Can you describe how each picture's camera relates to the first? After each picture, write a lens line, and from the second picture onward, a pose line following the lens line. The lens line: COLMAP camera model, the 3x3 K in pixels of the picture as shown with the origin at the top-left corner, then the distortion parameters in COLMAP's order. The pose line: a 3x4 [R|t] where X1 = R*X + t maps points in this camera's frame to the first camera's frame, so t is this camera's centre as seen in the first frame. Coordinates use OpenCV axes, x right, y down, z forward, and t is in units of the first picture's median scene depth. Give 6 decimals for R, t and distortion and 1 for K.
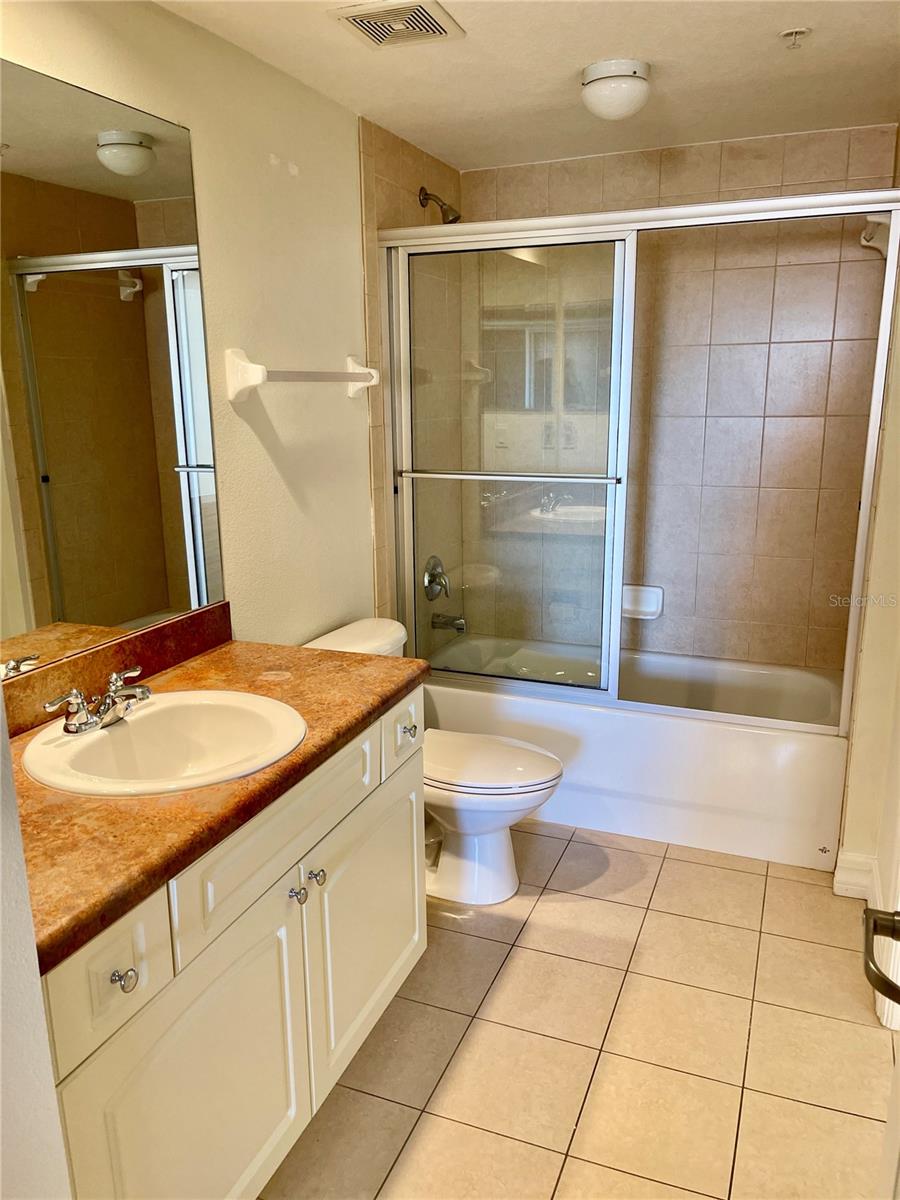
lens RADIAL K [[892.2, 0, 455.8], [0, 892.2, 600.6], [0, 0, 1]] dist [0.078241, -0.097909]
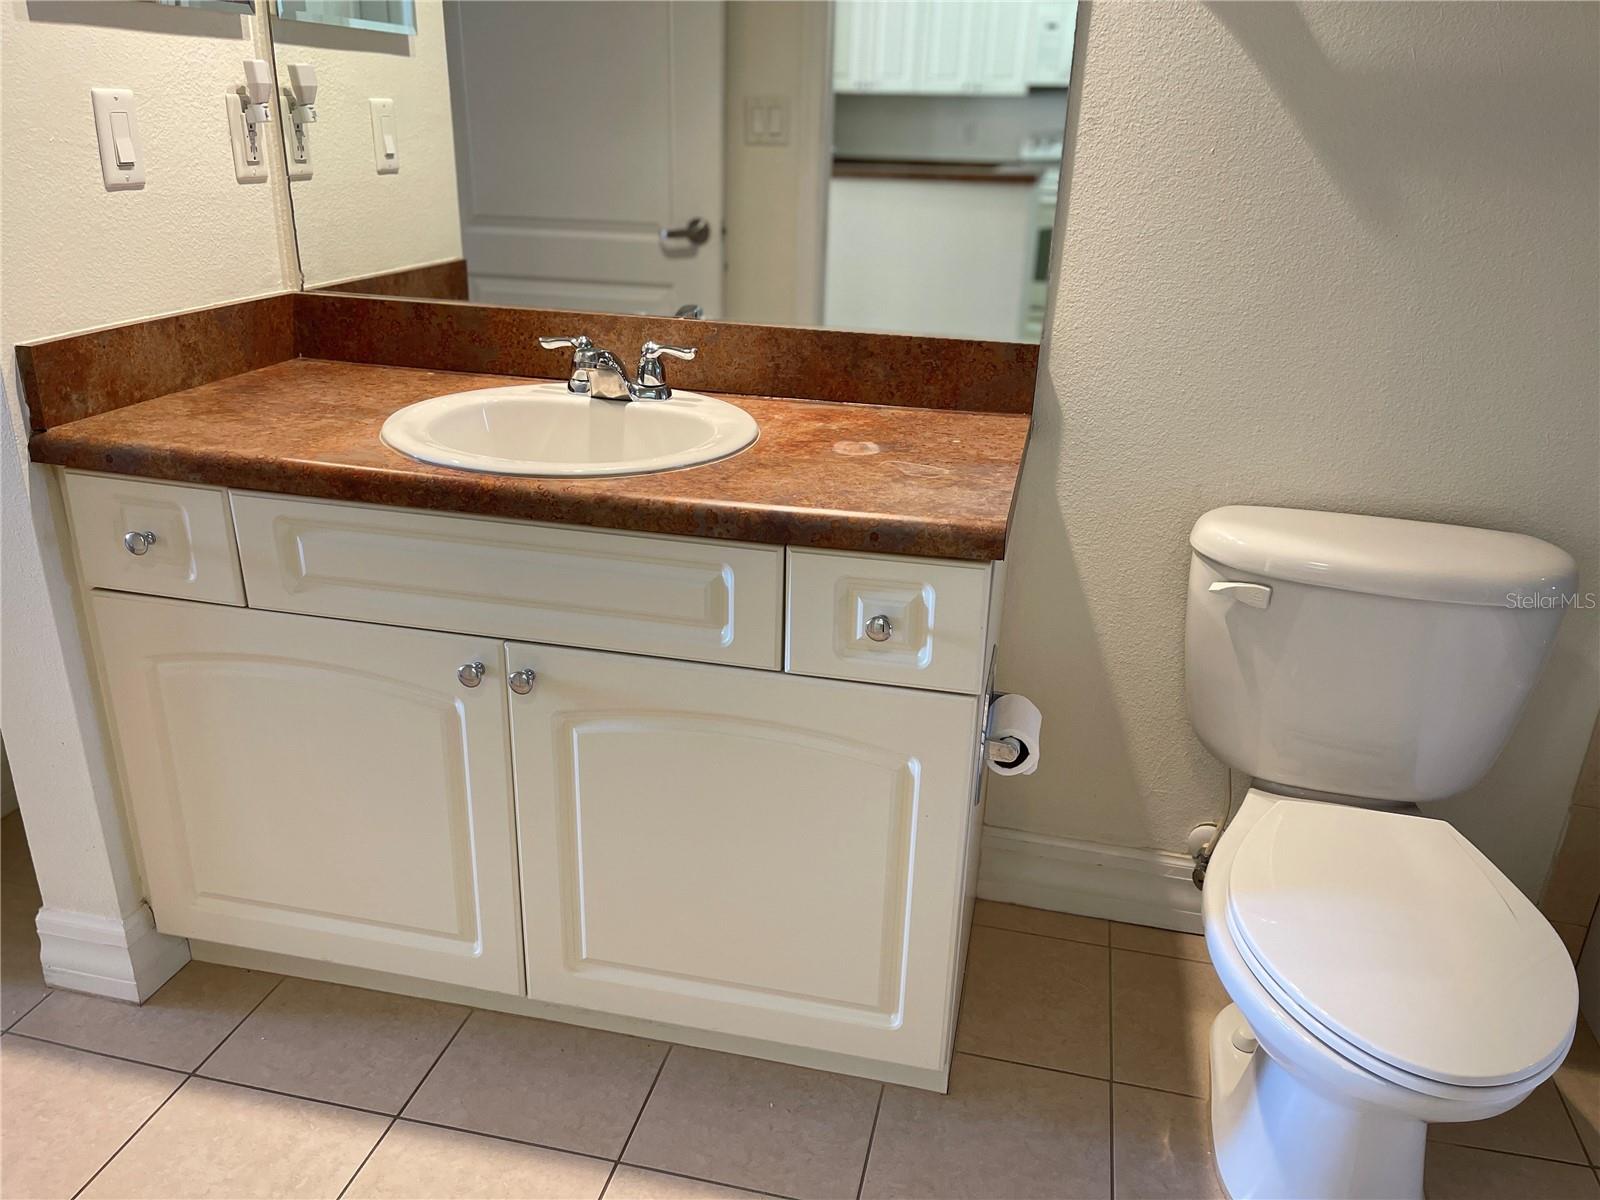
lens RADIAL K [[1208.0, 0, 806.0], [0, 1208.0, 609.6], [0, 0, 1]] dist [0.077000, -0.102026]
pose [[0.160120, 0.386825, -0.908146, 0.450869], [-0.260079, 0.904040, 0.339220, -0.065347], [0.952219, 0.181874, 0.245360, 0.652673]]
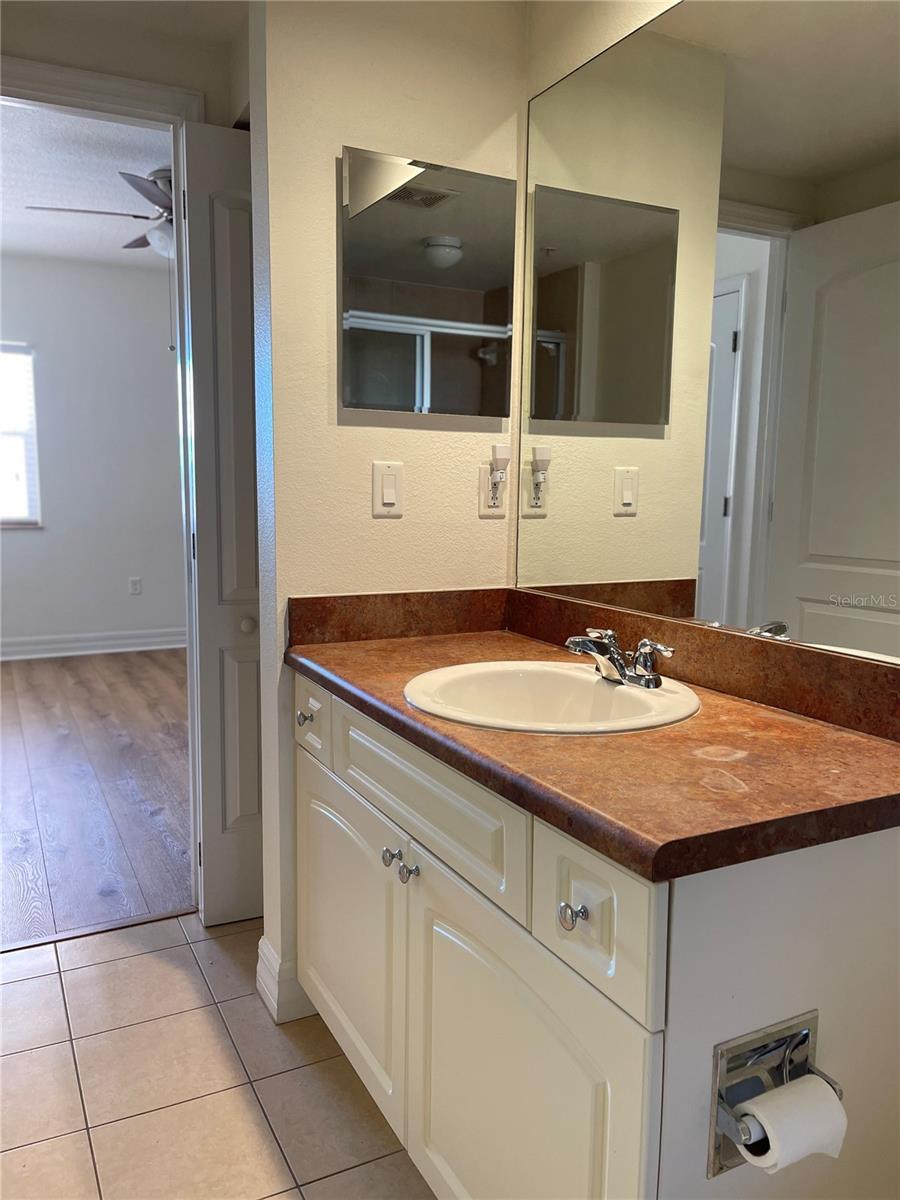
lens RADIAL K [[906.0, 0, 453.9], [0, 906.0, 604.8], [0, 0, 1]] dist [0.077000, -0.102026]
pose [[-0.653140, 0.108023, -0.749493, 0.294586], [-0.176542, 0.940776, 0.289438, -0.126268], [0.736370, 0.321360, -0.595387, 0.985387]]
